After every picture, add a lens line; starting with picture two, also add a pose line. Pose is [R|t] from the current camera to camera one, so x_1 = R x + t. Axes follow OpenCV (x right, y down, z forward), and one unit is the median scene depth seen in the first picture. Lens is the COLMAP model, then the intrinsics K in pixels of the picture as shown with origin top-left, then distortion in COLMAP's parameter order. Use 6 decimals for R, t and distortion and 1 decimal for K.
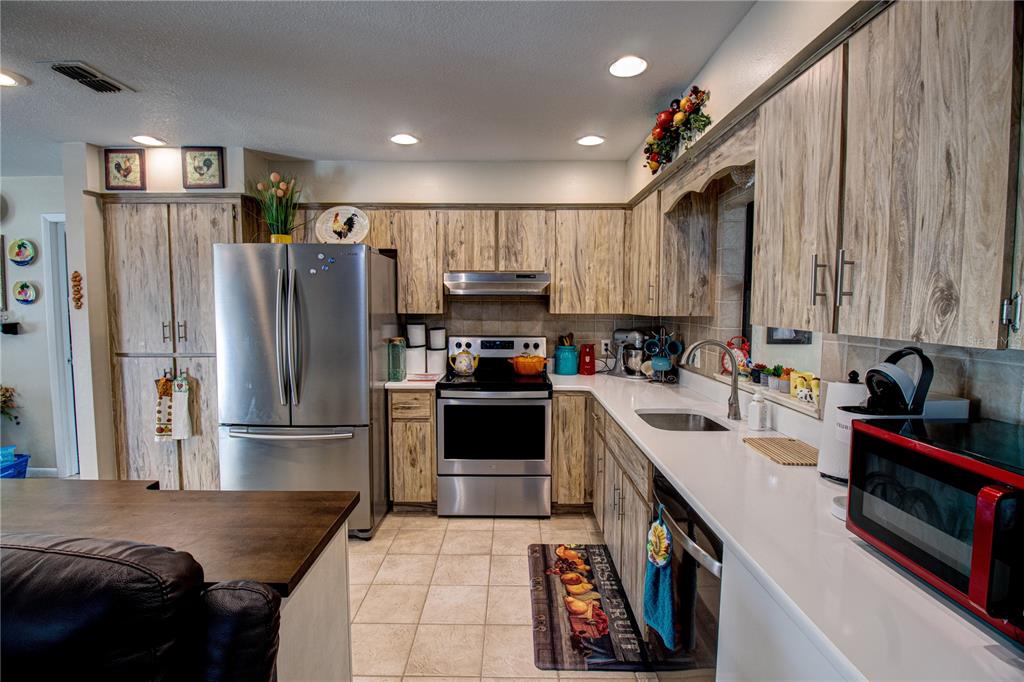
lens RADIAL K [[475.1, 0, 512.7], [0, 475.1, 338.0], [0, 0, 1]] dist [-0.007900, -0.005036]
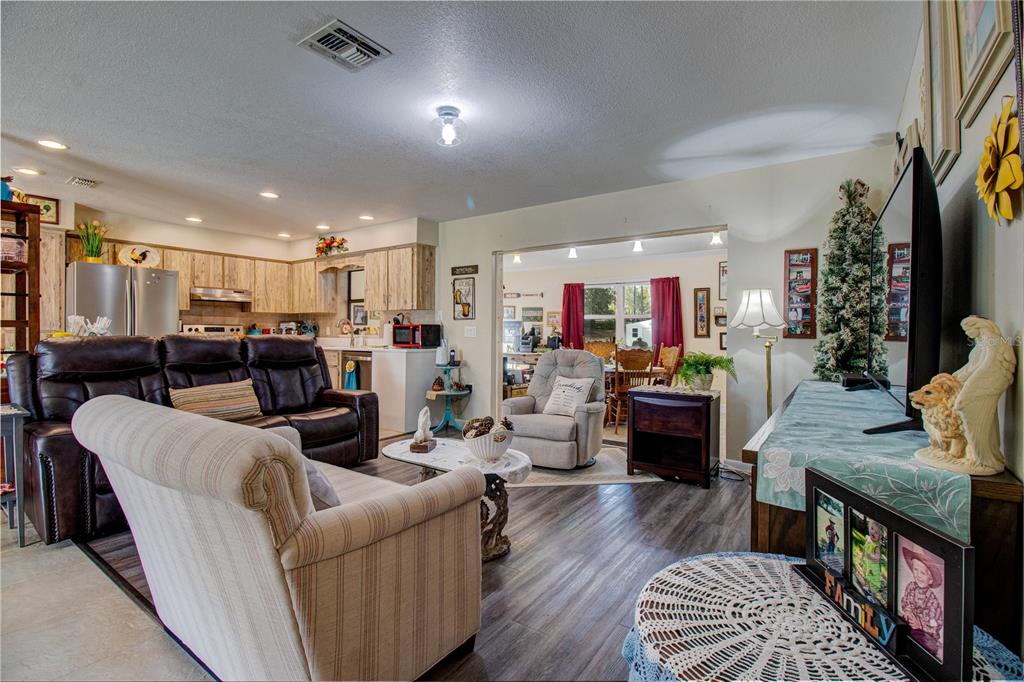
lens RADIAL K [[475.1, 0, 511.7], [0, 475.1, 336.7], [0, 0, 1]] dist [-0.007900, -0.005036]
pose [[0.576975, -0.009486, 0.816707, -0.977306], [0.059035, 0.997802, -0.030117, 0.187299], [-0.814626, 0.065591, 0.576266, -1.074195]]
